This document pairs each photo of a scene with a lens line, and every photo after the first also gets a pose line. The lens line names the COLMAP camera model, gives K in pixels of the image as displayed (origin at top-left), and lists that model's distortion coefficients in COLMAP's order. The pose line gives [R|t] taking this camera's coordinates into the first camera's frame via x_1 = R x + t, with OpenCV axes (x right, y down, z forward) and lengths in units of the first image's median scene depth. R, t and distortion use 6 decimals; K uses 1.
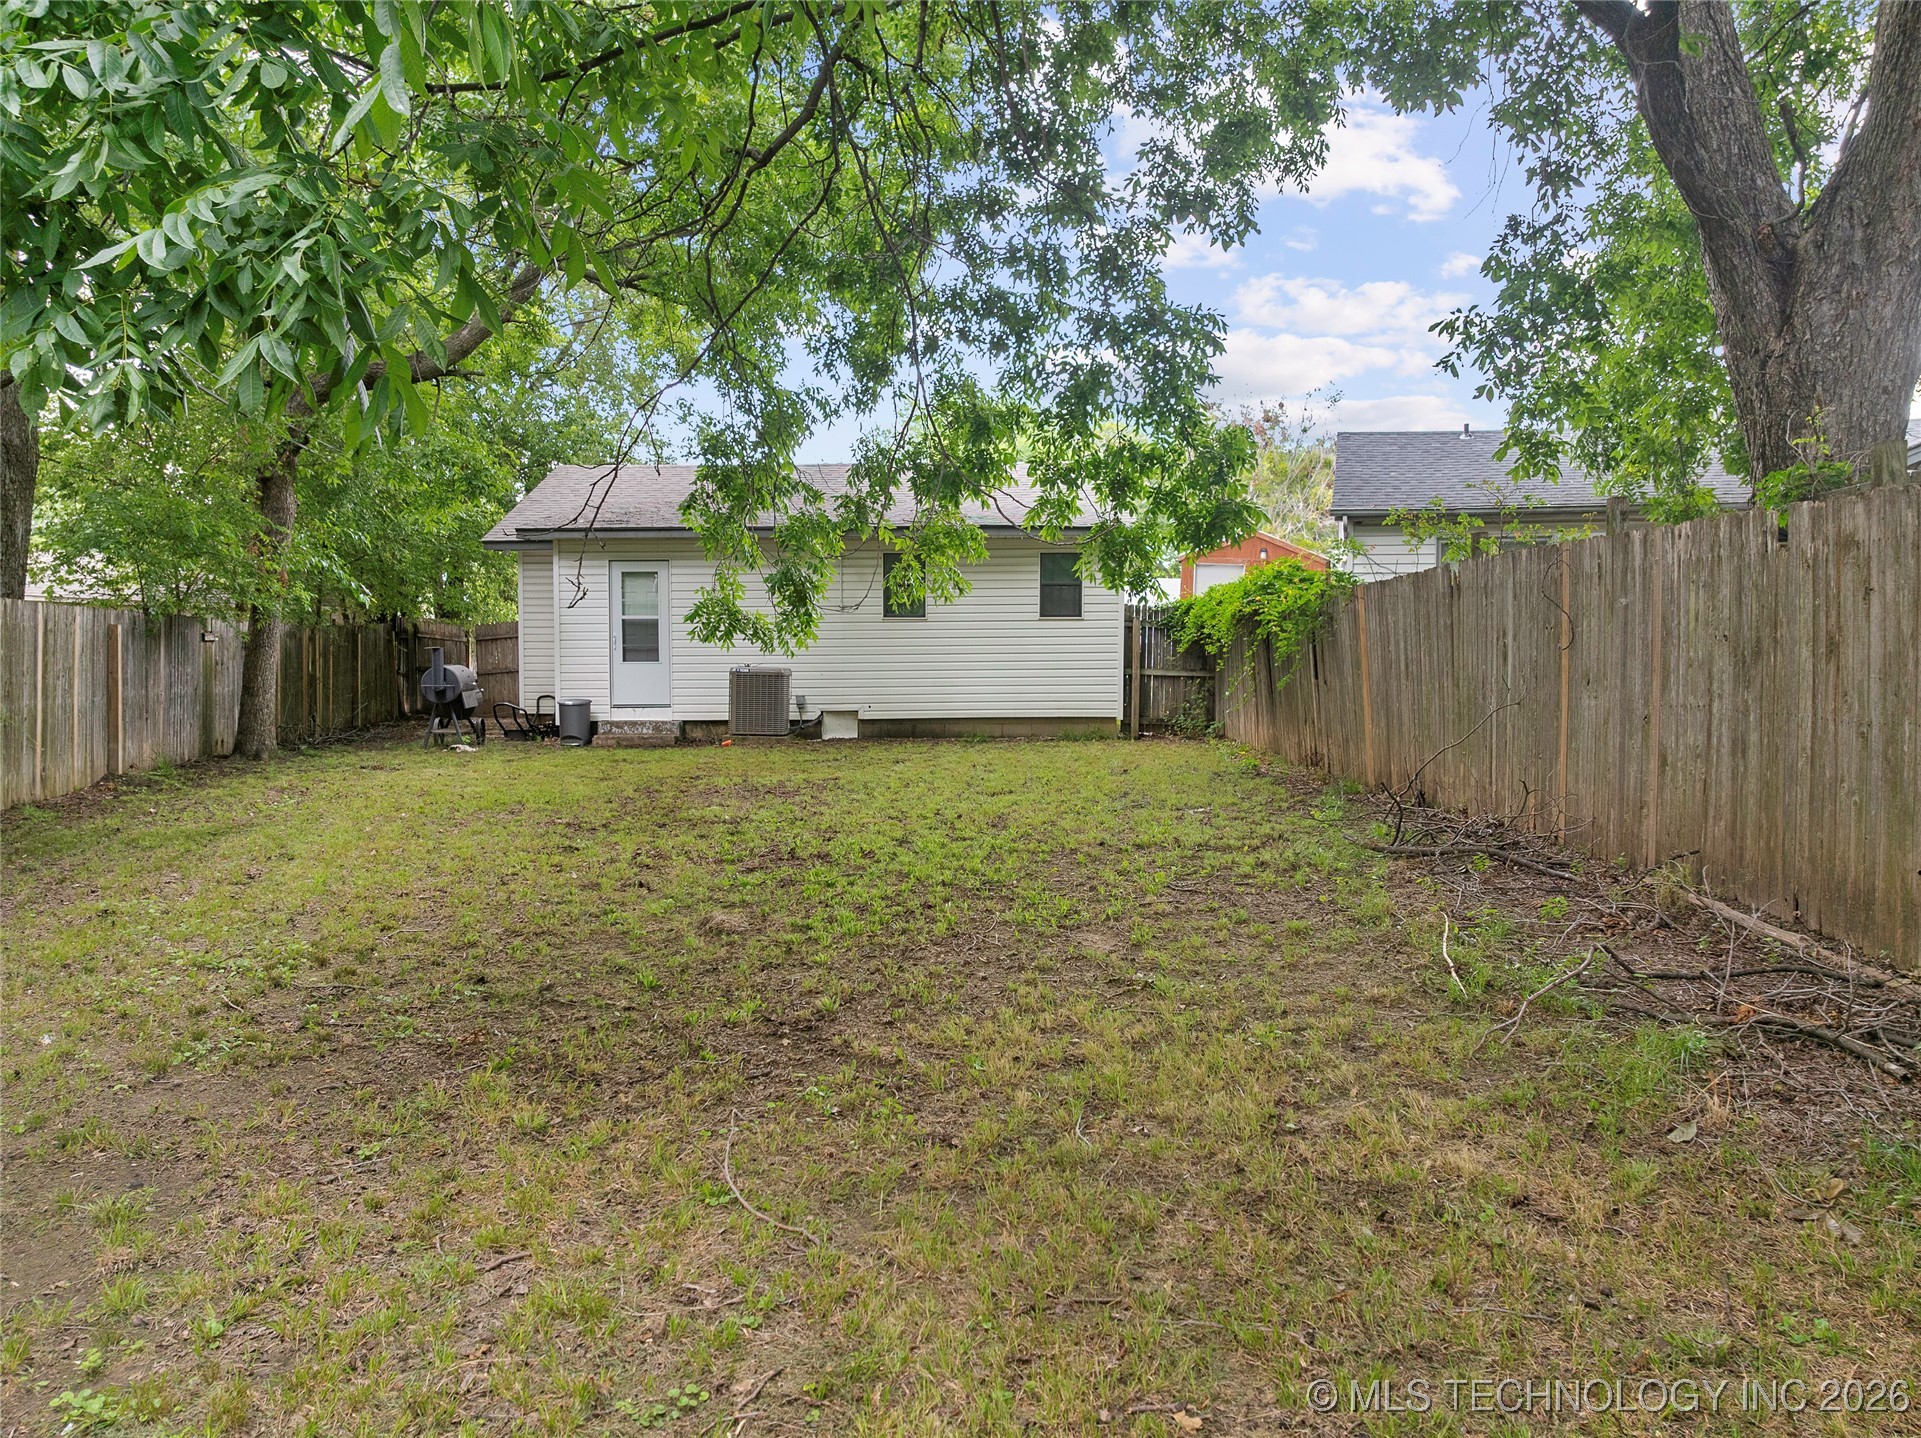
lens RADIAL K [[1335.3, 0, 960.5], [0, 1335.3, 719.0], [0, 0, 1]] dist [0.003111, 0.000266]
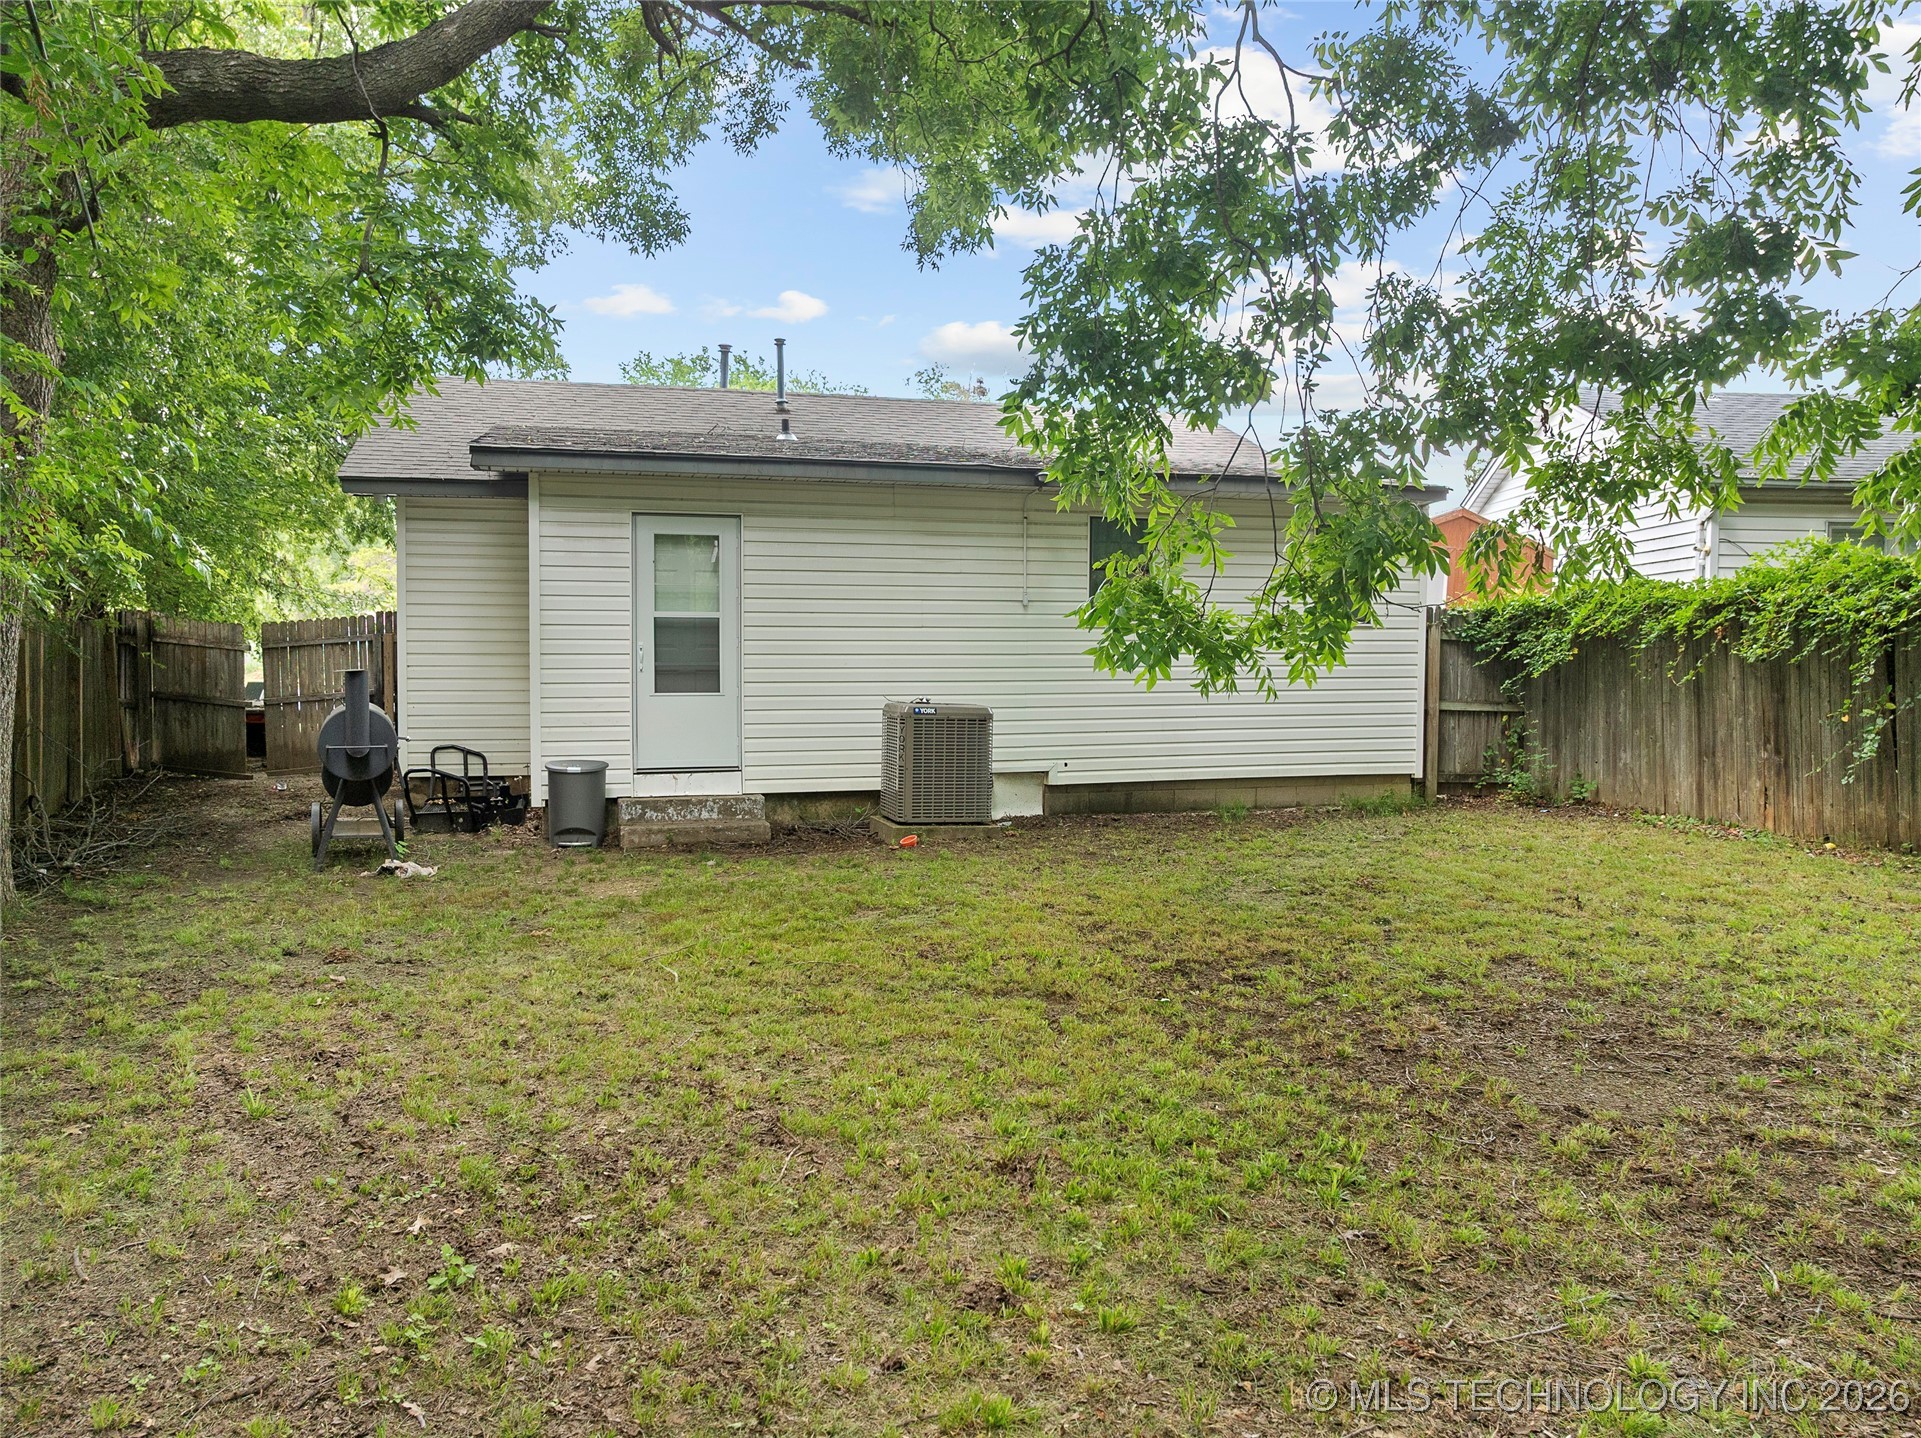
lens RADIAL K [[1335.3, 0, 960.5], [0, 1335.3, 719.0], [0, 0, 1]] dist [0.003111, 0.000266]
pose [[0.963152, -0.008094, 0.268835, -0.281801], [0.007675, 0.999967, 0.002607, -0.032198], [-0.268848, -0.000447, 0.963183, 0.419450]]
